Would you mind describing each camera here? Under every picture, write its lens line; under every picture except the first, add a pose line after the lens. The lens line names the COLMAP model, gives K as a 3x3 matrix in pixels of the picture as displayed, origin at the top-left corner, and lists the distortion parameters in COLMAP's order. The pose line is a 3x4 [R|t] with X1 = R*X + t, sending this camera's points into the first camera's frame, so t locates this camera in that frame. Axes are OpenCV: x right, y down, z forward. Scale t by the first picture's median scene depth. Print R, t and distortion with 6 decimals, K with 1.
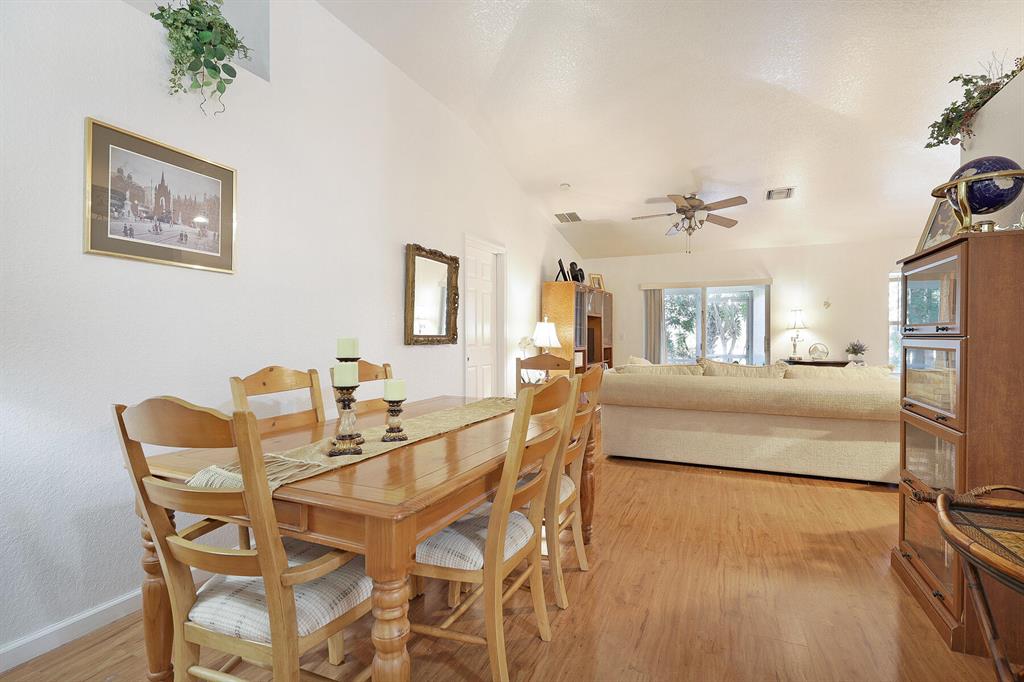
lens RADIAL K [[479.2, 0, 506.5], [0, 479.2, 332.9], [0, 0, 1]] dist [-0.002636, 0.000080]
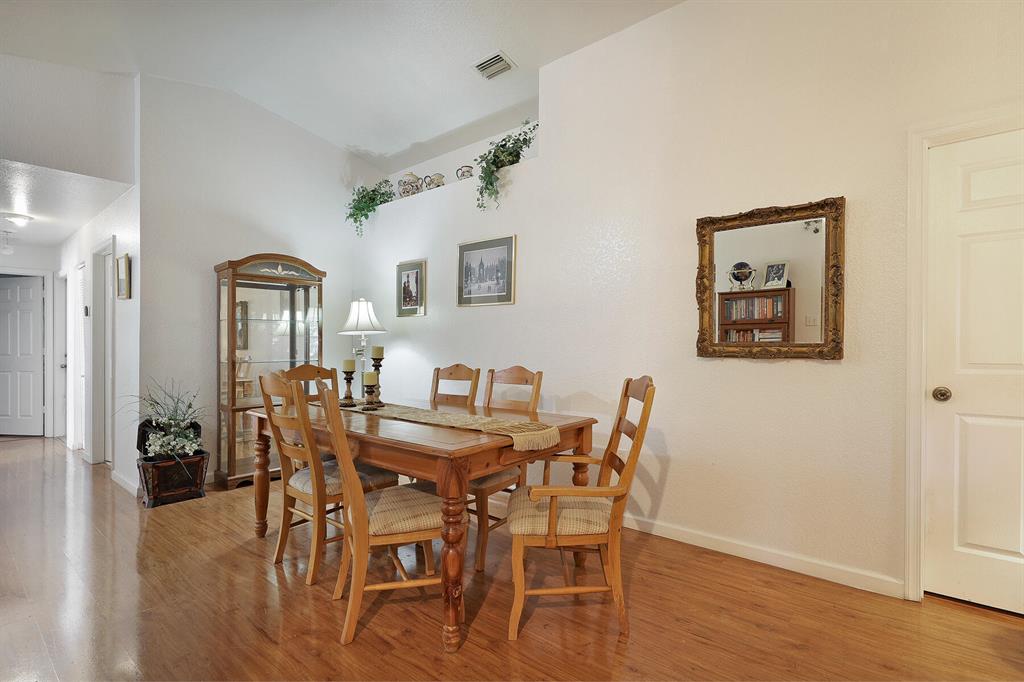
lens RADIAL K [[479.2, 0, 516.6], [0, 479.2, 331.8], [0, 0, 1]] dist [-0.002636, 0.000080]
pose [[-0.268376, -0.018767, -0.963131, 0.919494], [0.008175, 0.999730, -0.021758, -0.000670], [0.963280, -0.013713, -0.268150, 1.459708]]
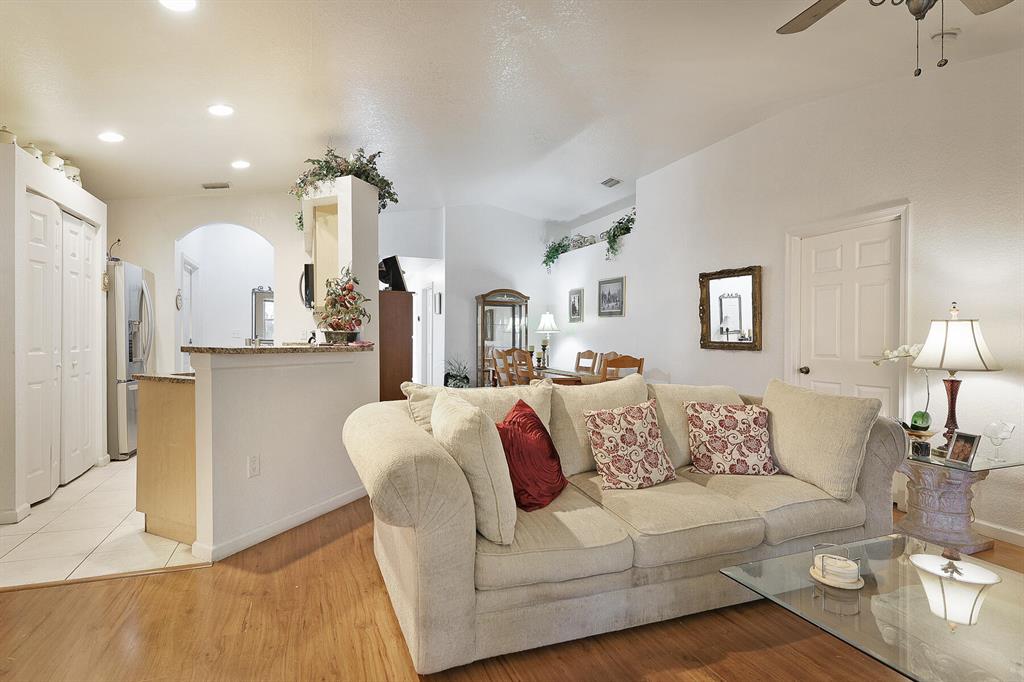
lens RADIAL K [[476.7, 0, 505.2], [0, 476.7, 339.5], [0, 0, 1]] dist [0.000419, -0.000056]
pose [[-0.694186, -0.004586, -0.719781, 1.805086], [-0.010477, 0.999938, 0.003734, -0.000792], [0.719720, 0.010133, -0.694191, 2.414822]]
